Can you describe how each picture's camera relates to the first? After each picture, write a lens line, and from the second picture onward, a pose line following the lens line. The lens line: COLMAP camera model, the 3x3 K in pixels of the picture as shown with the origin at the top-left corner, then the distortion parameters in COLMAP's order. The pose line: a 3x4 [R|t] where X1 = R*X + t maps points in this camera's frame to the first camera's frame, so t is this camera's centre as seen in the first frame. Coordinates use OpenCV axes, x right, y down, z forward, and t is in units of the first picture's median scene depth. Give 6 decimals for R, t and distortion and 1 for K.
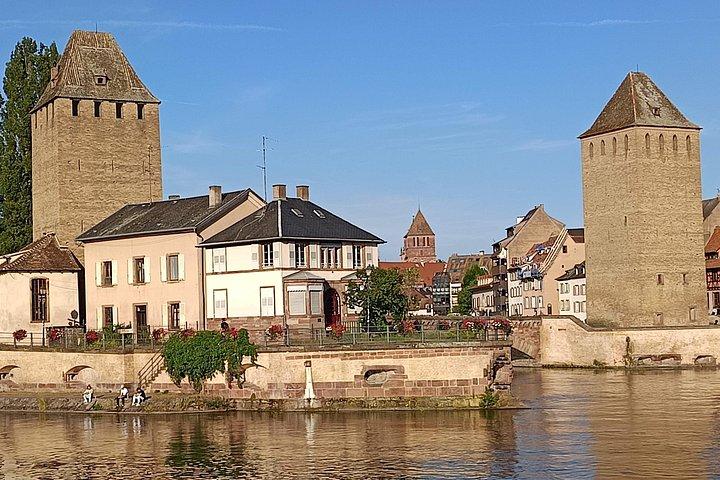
lens RADIAL K [[1318.8, 0, 361.1], [0, 1318.8, 278.1], [0, 0, 1]] dist [0.261922, -1.672009]
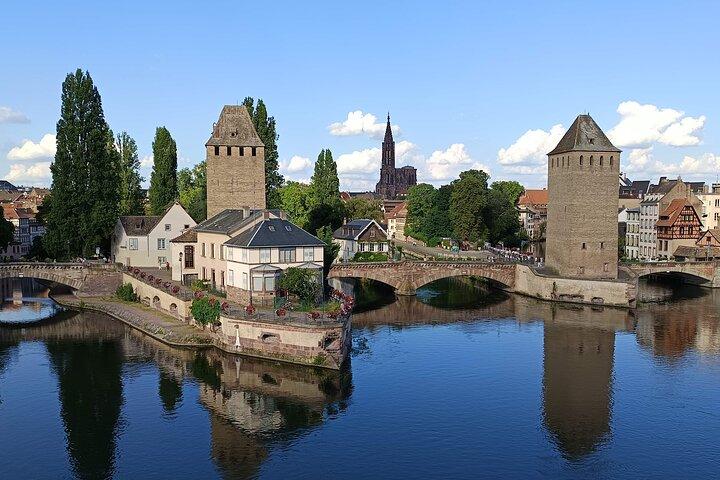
lens RADIAL K [[686.2, 0, 360.9], [0, 686.2, 277.2], [0, 0, 1]] dist [0.115378, -0.381344]
pose [[0.954652, 0.059230, -0.291772, 0.257453], [-0.019764, 0.990457, 0.136398, -0.086709], [0.297066, -0.124446, 0.946713, 0.129971]]
